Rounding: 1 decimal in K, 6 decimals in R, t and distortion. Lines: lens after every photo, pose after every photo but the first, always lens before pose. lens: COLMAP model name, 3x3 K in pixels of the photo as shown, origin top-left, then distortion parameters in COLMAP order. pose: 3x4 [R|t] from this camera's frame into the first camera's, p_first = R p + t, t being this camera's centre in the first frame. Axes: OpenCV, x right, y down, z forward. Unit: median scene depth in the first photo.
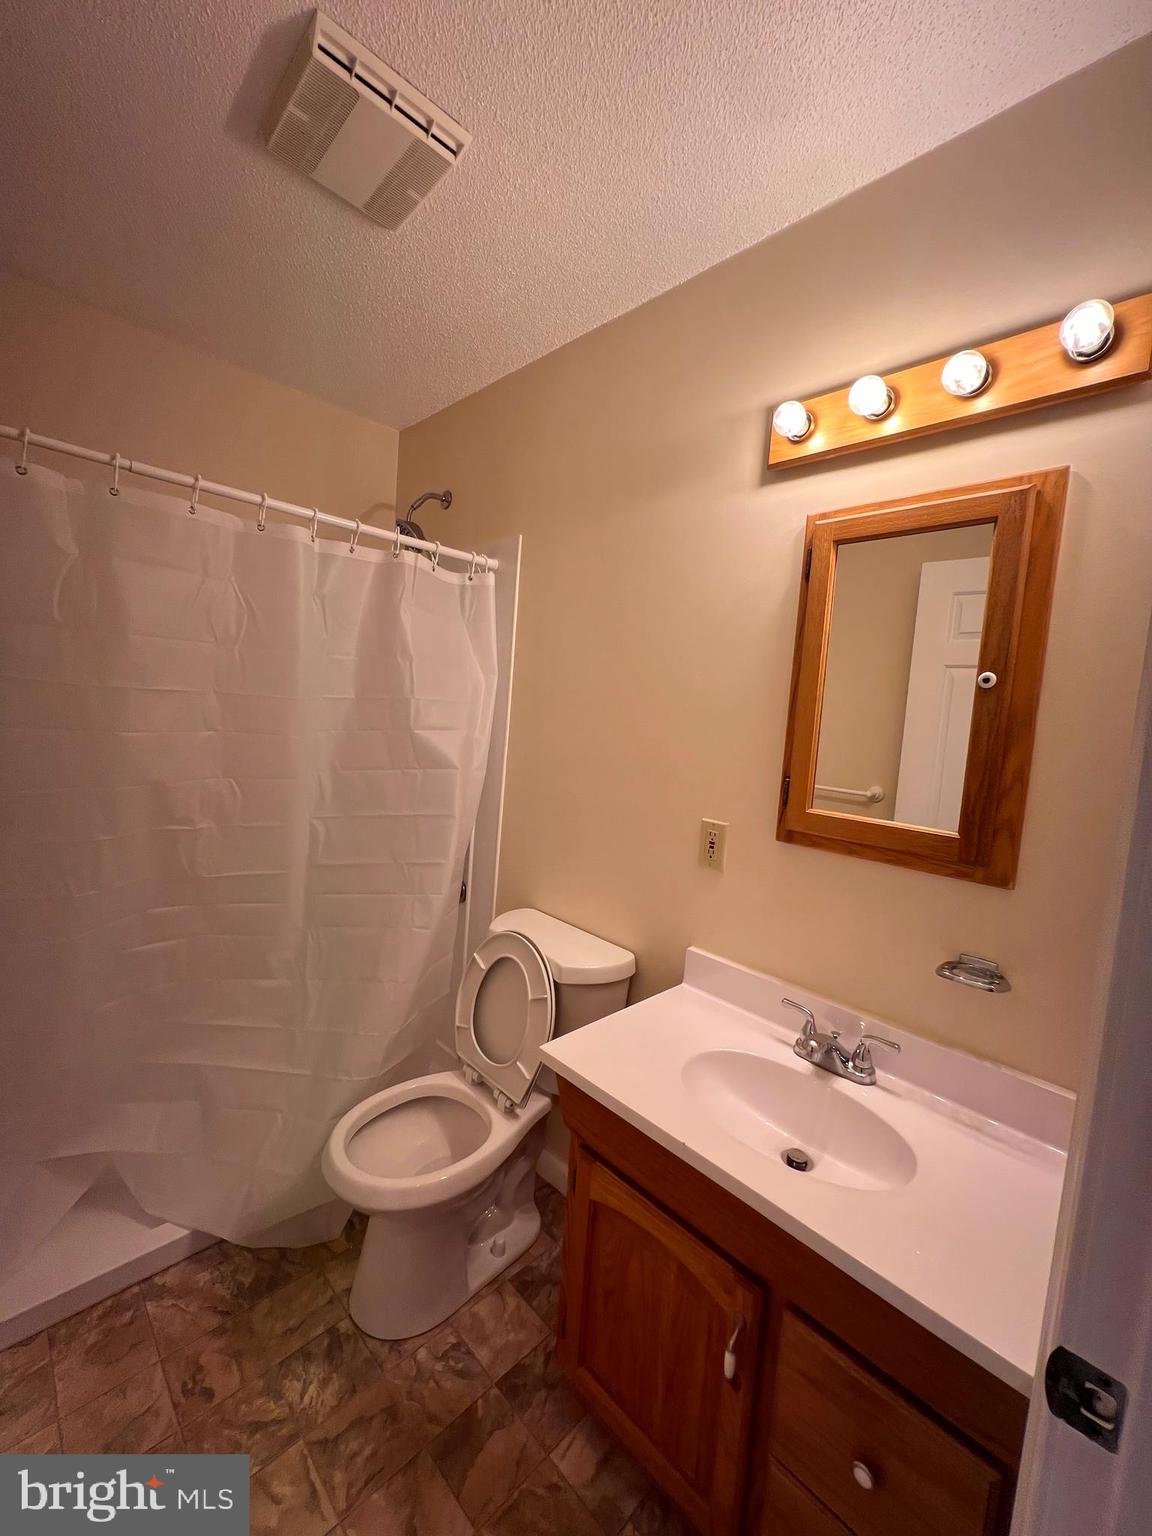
lens RADIAL K [[615.5, 0, 579.7], [0, 615.5, 766.8], [0, 0, 1]] dist [-0.000407, -0.000131]
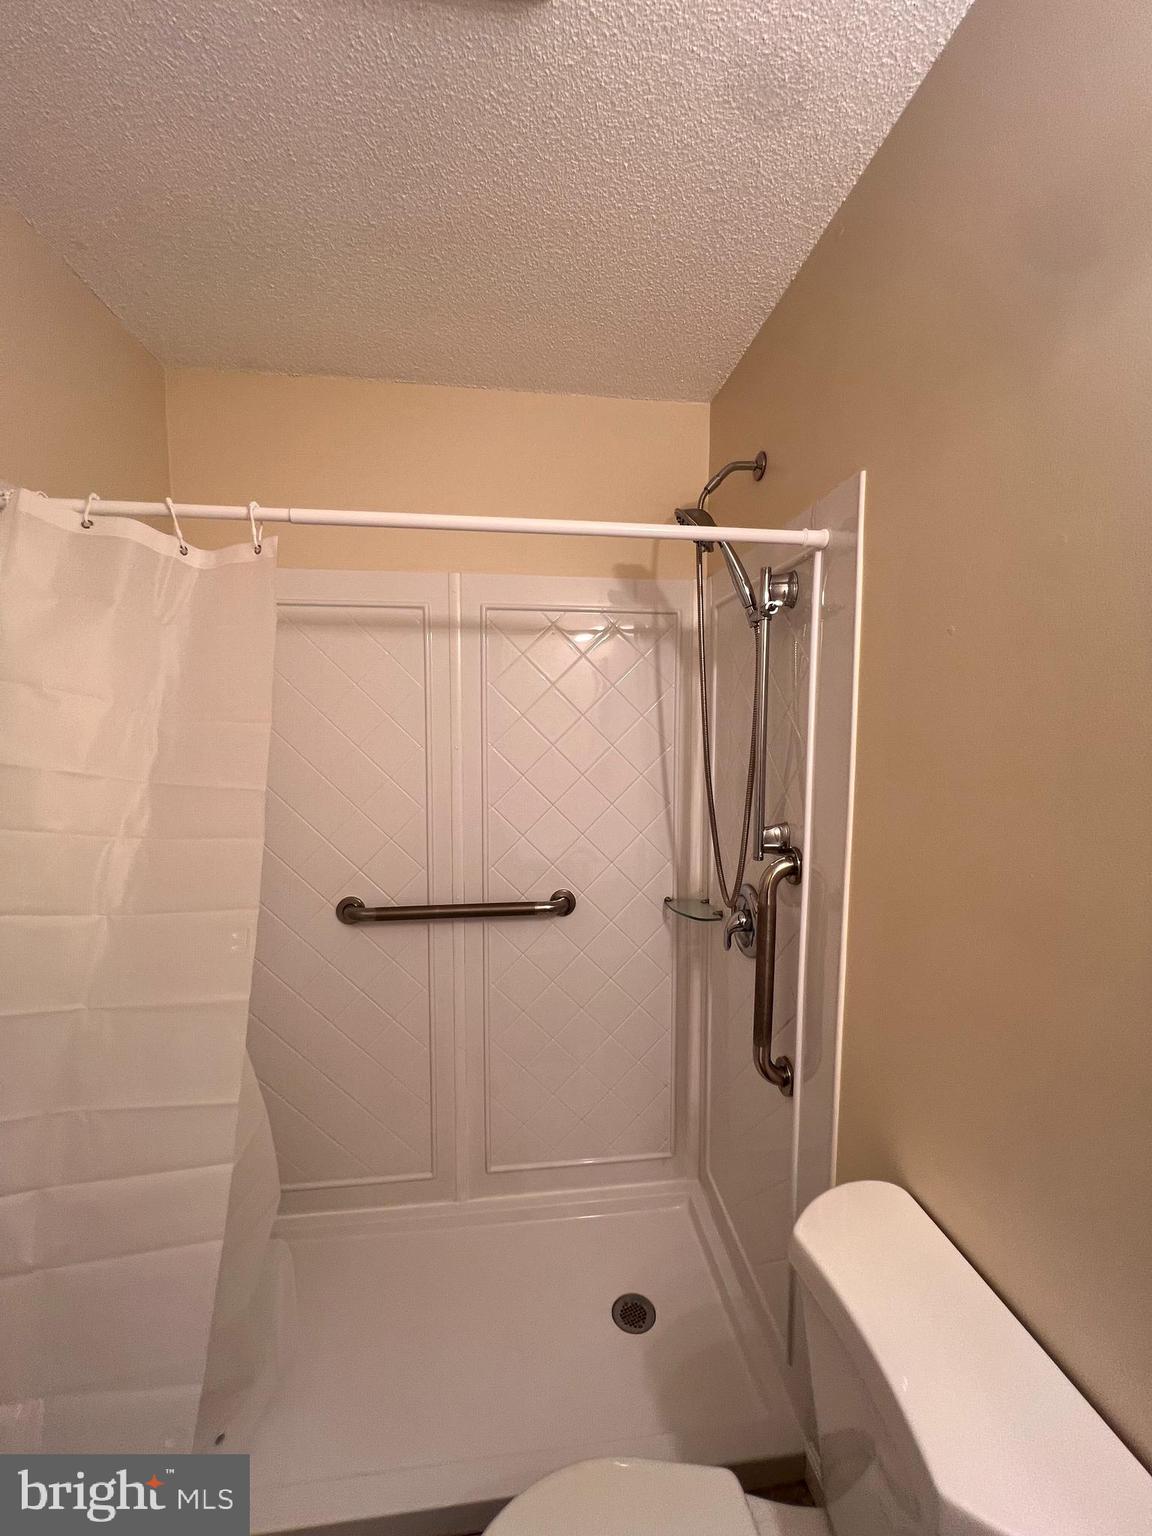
lens RADIAL K [[615.5, 0, 579.7], [0, 615.5, 766.8], [0, 0, 1]] dist [-0.000407, -0.000131]
pose [[0.781331, -0.031767, -0.623308, 0.041103], [0.009698, 0.999201, -0.038767, -0.090616], [0.624042, 0.024245, 0.781015, 0.401270]]
